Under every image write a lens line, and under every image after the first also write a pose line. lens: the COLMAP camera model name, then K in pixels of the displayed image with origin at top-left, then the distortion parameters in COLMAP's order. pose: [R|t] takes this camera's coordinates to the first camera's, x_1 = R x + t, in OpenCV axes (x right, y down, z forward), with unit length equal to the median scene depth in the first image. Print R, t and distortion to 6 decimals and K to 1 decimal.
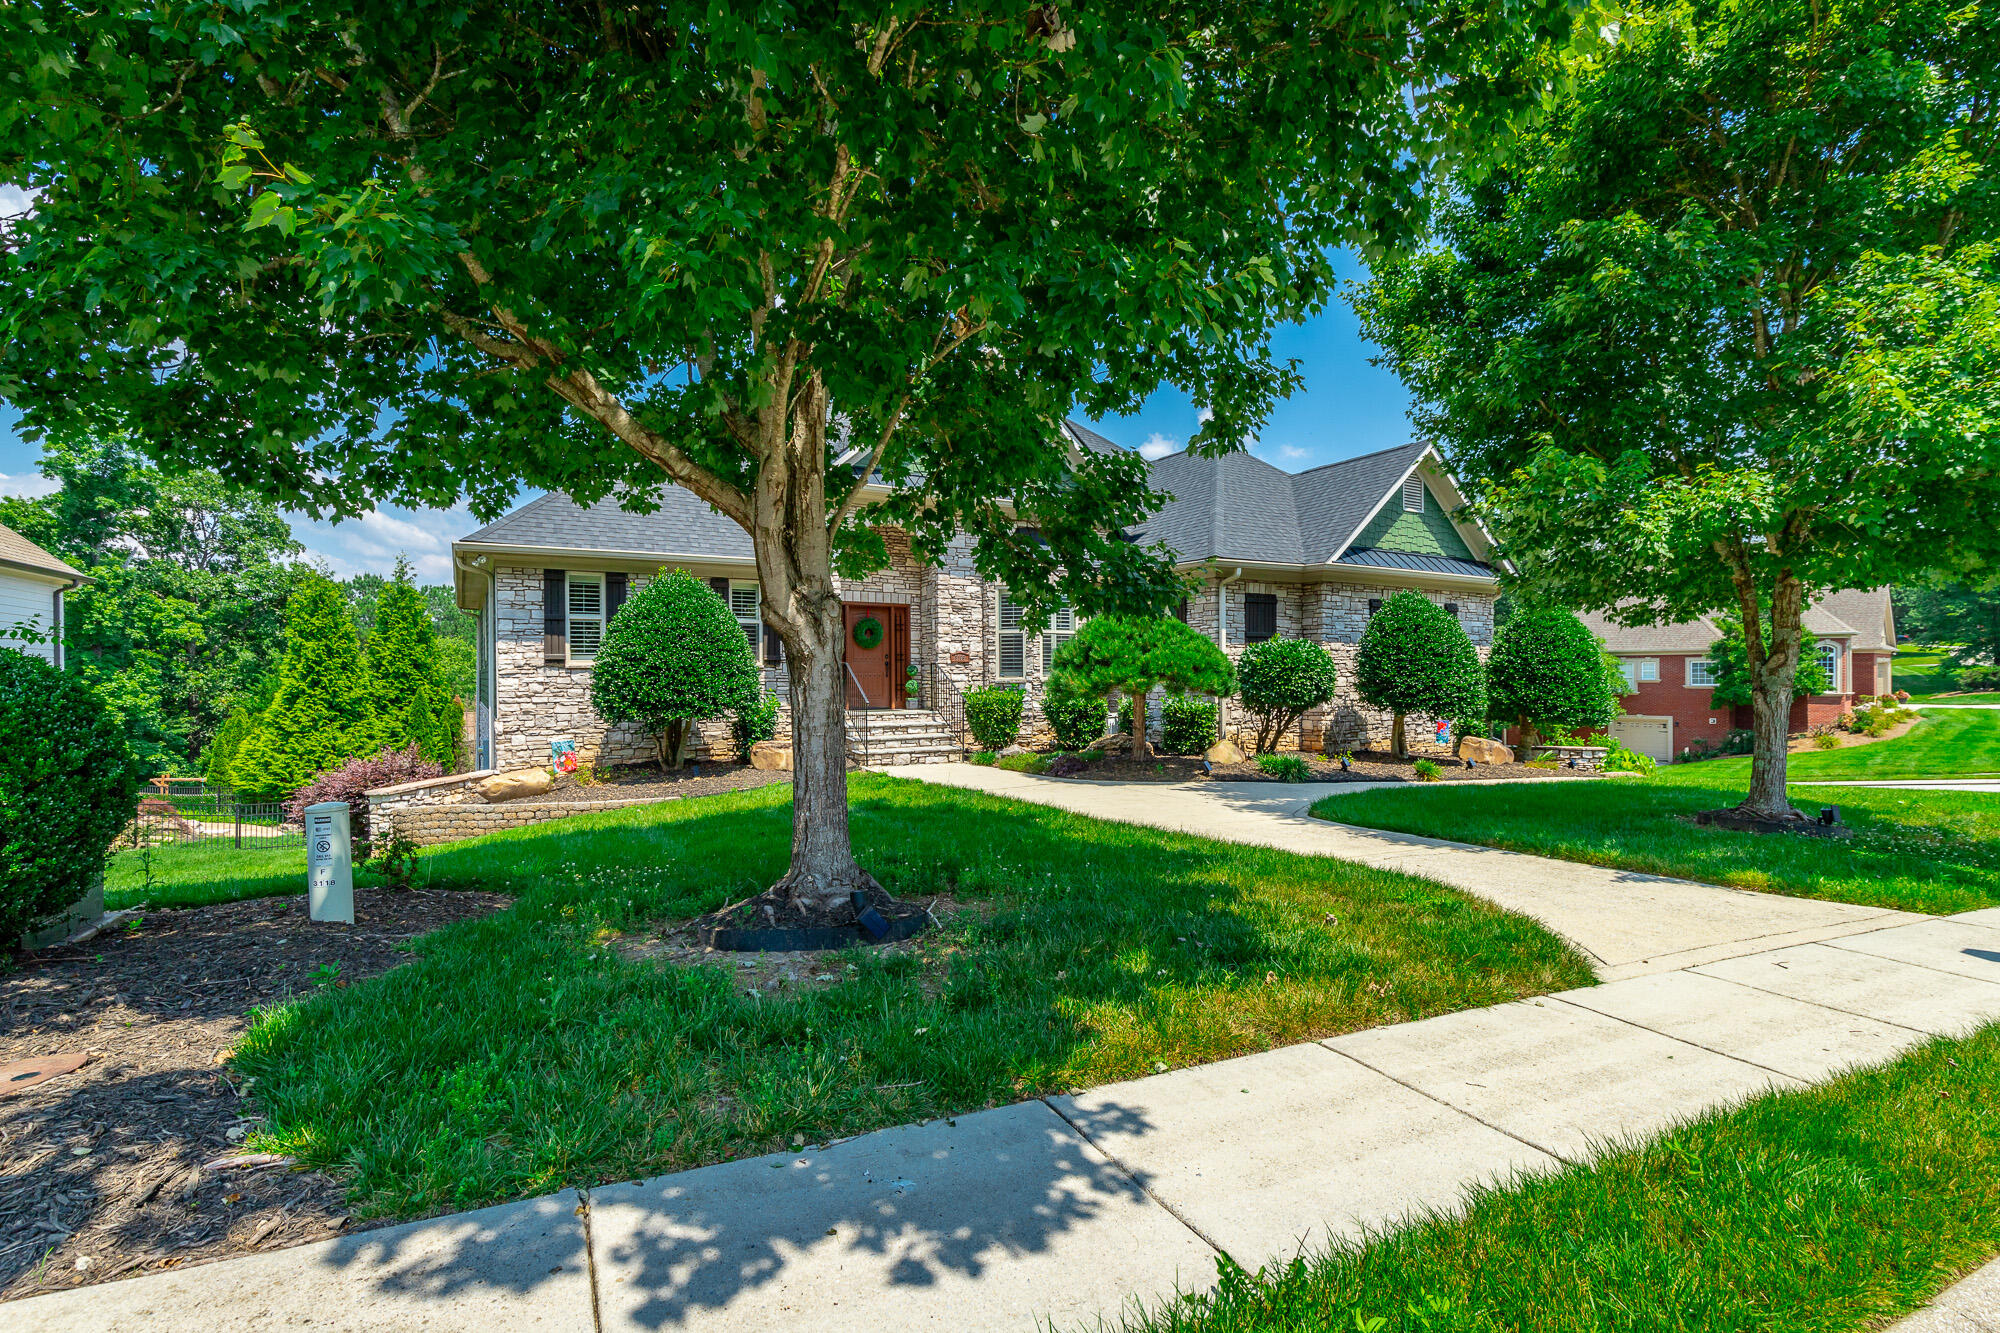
lens RADIAL K [[908.0, 0, 1012.8], [0, 908.0, 676.0], [0, 0, 1]] dist [0.003277, 0.000485]
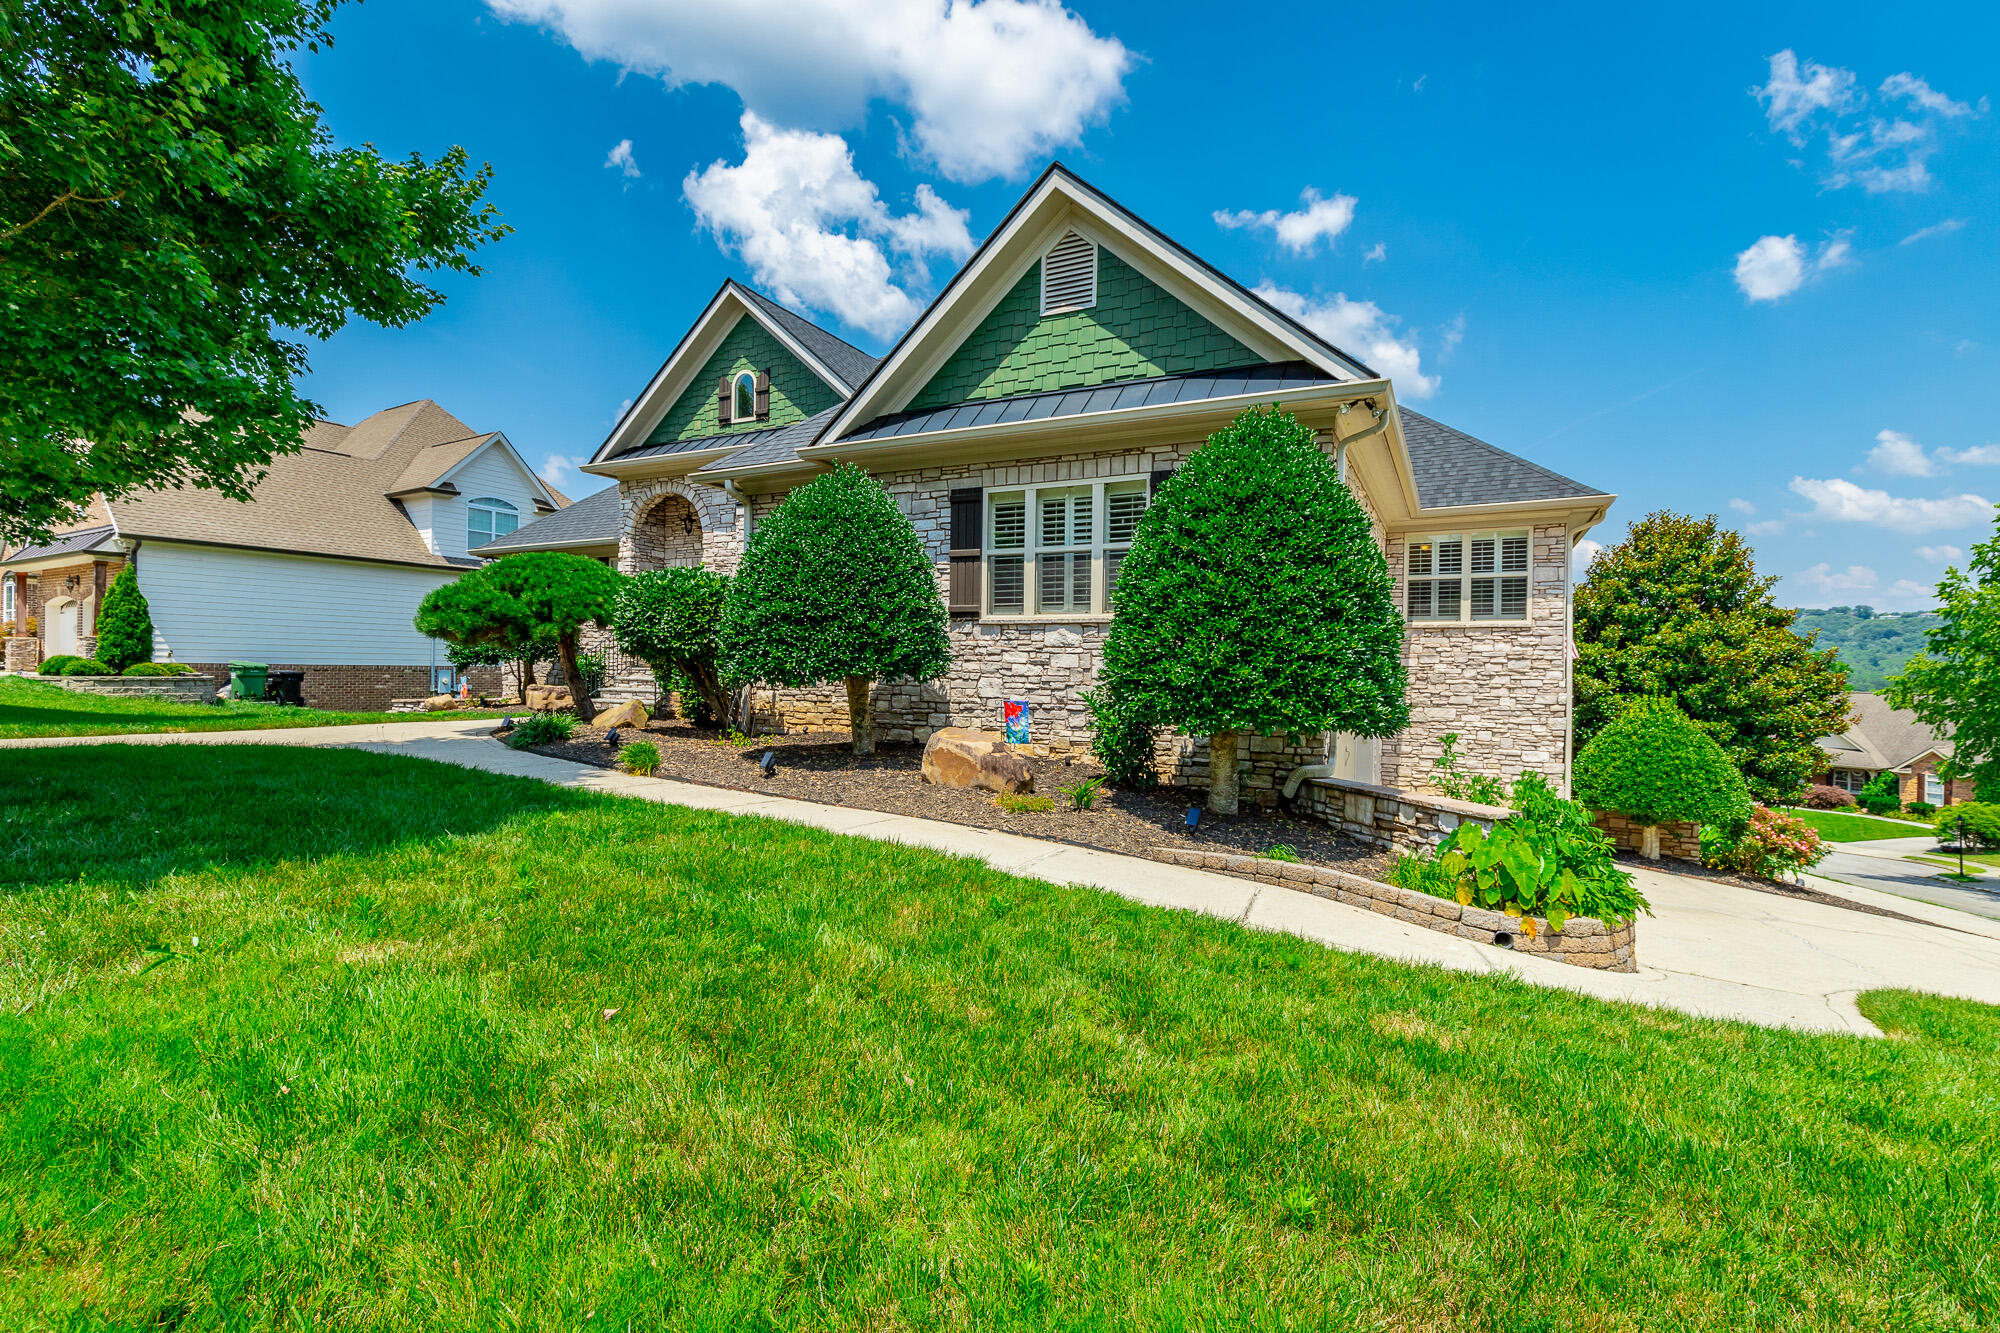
lens RADIAL K [[911.0, 0, 1001.7], [0, 911.0, 675.8], [0, 0, 1]] dist [0.003108, 0.000354]
pose [[0.523034, 0.016616, -0.852150, 0.991832], [-0.017899, 0.999804, 0.008509, 0.033058], [0.852124, 0.010803, 0.523229, 0.776331]]
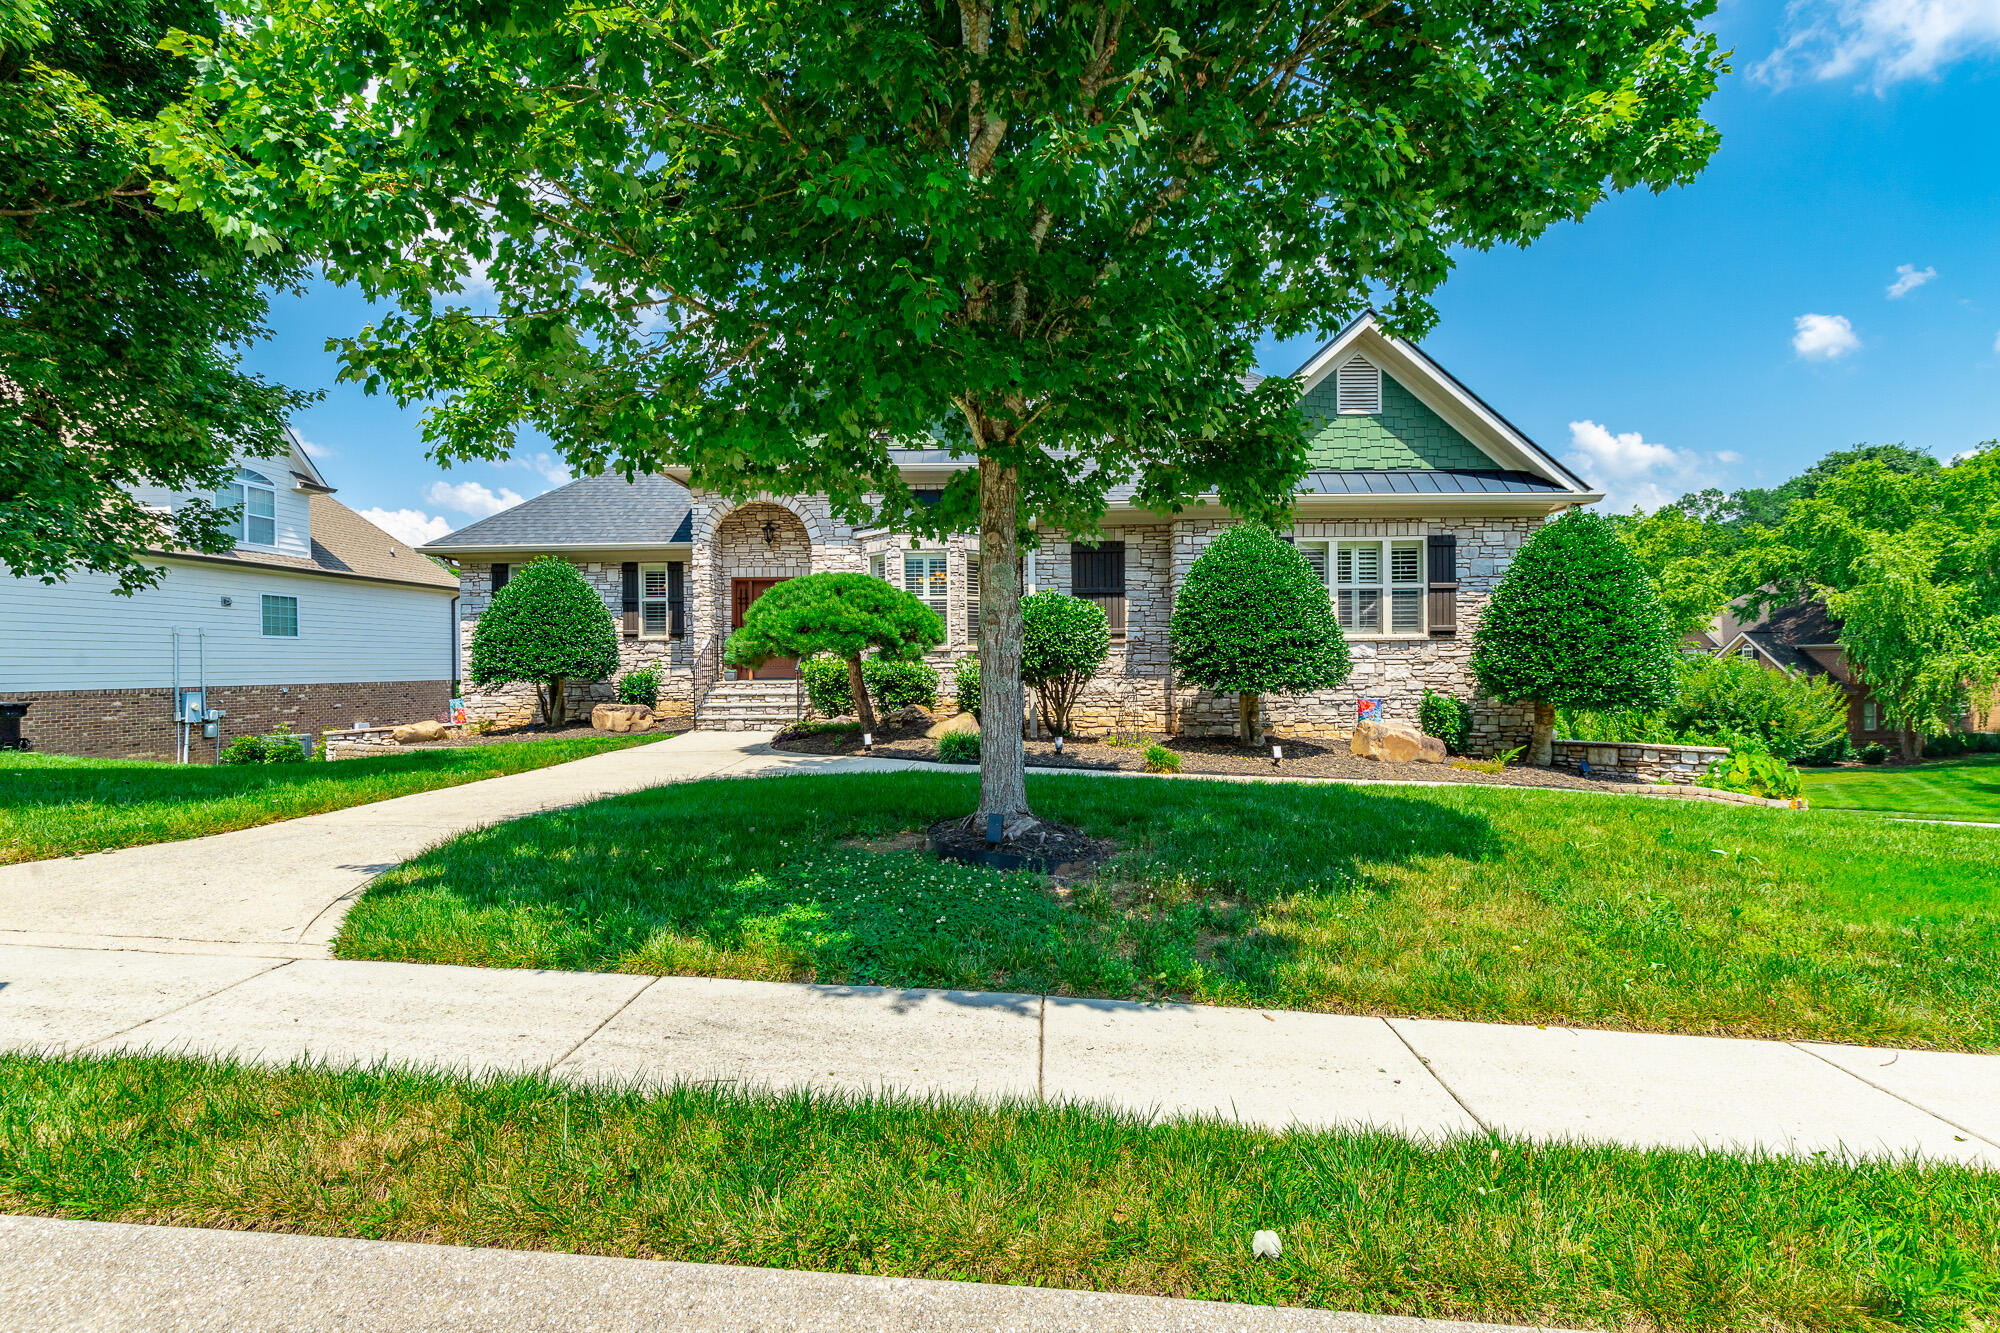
lens RADIAL K [[911.1, 0, 1020.3], [0, 911.1, 662.7], [0, 0, 1]] dist [0.004387, 0.000319]
pose [[0.855867, -0.005518, -0.517167, 0.660187], [0.005999, 0.999982, -0.000742, 0.021157], [0.517162, -0.002467, 0.855884, 0.258682]]
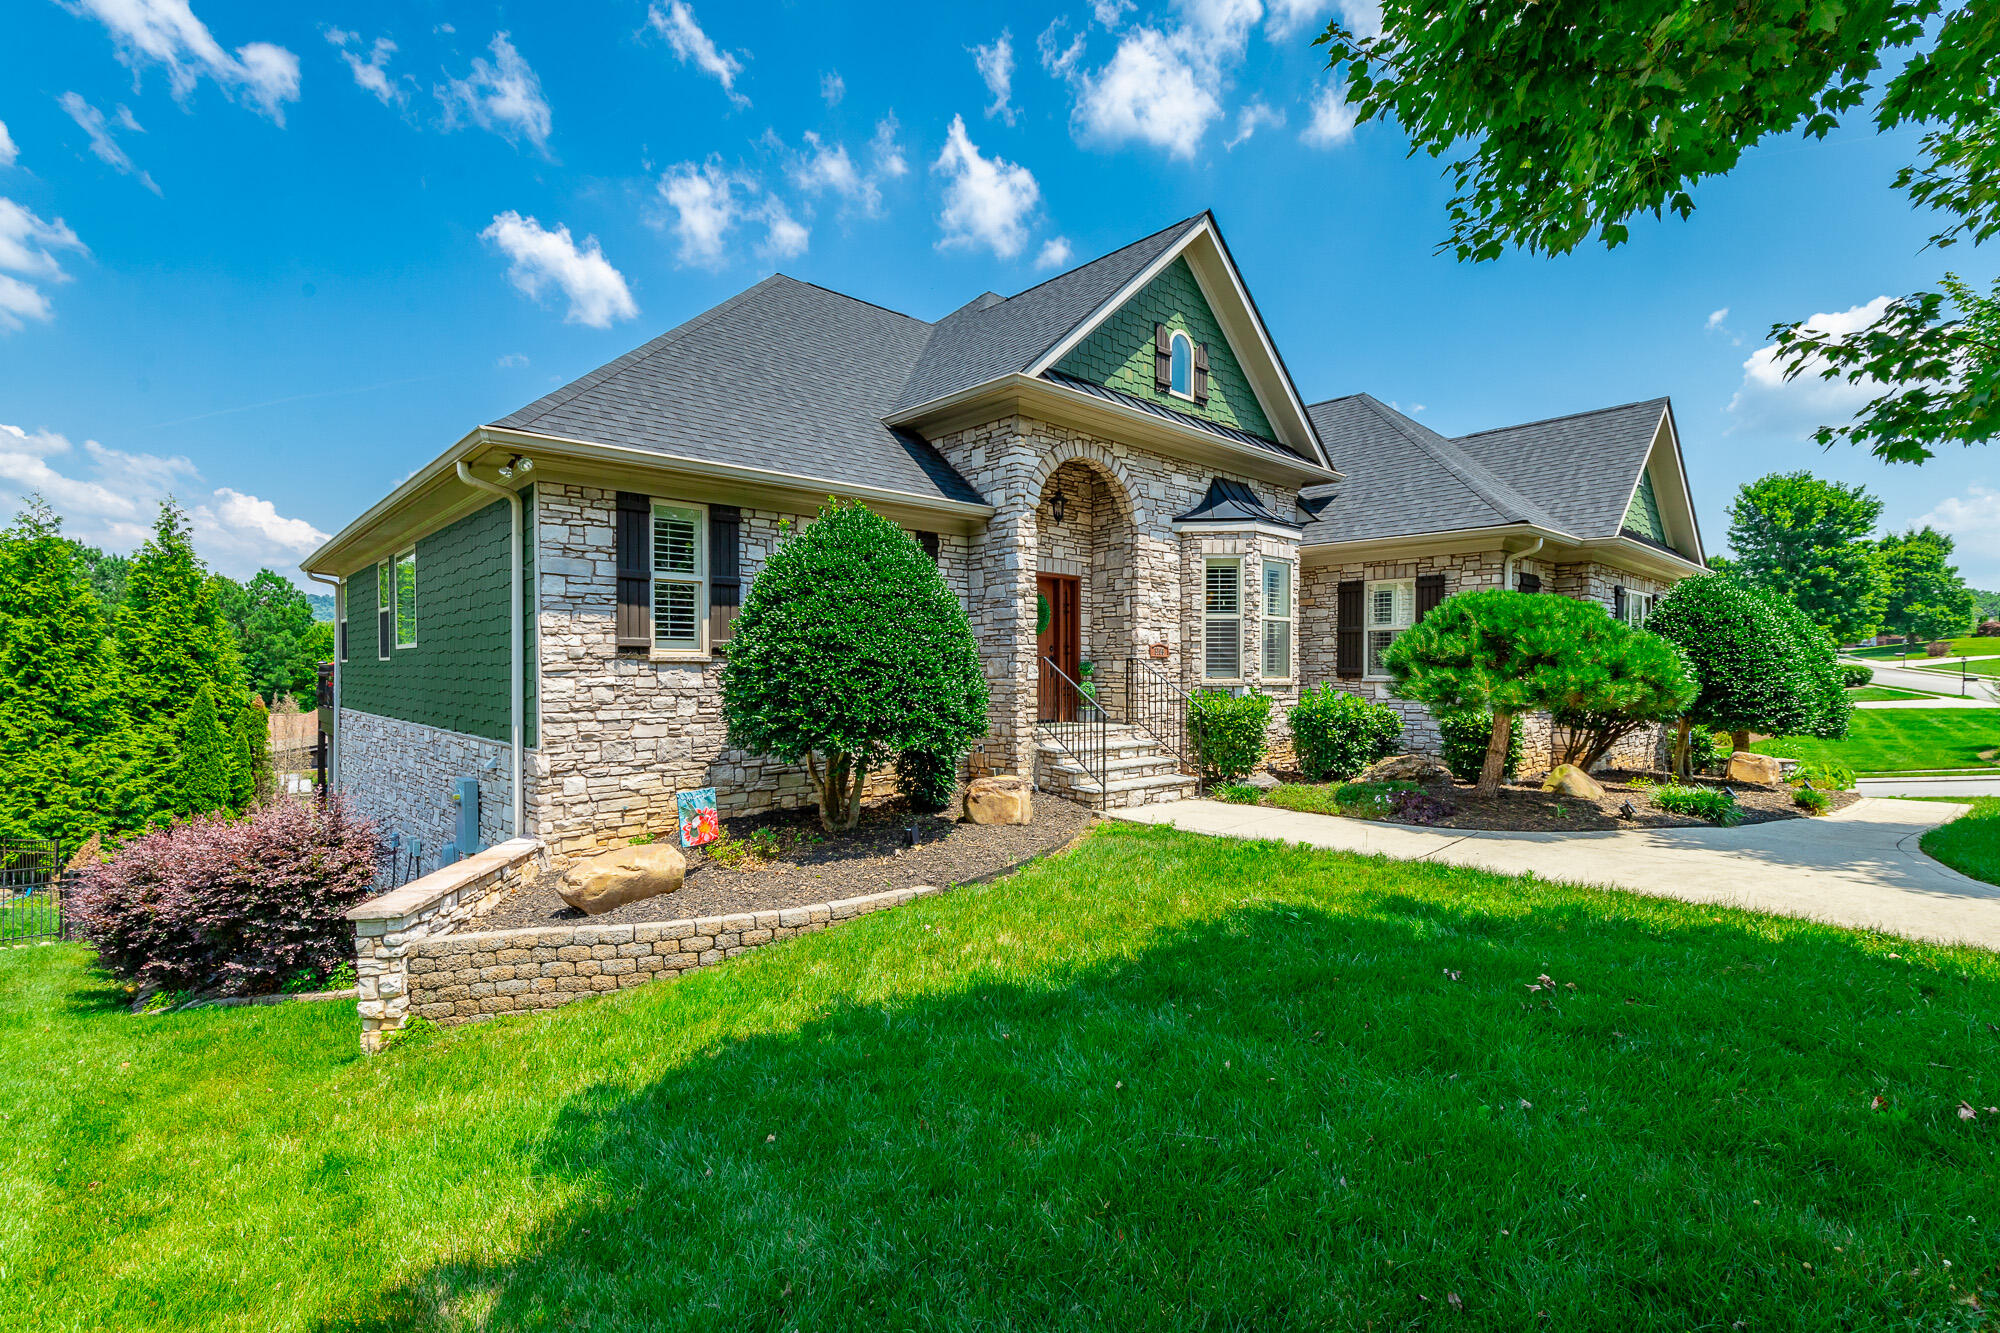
lens RADIAL K [[910.2, 0, 1012.9], [0, 910.2, 680.9], [0, 0, 1]] dist [0.003323, 0.000387]
pose [[0.979411, 0.004234, 0.201830, -0.333567], [-0.006095, 0.999944, 0.008598, -0.002106], [-0.201782, -0.009651, 0.979383, 0.325185]]
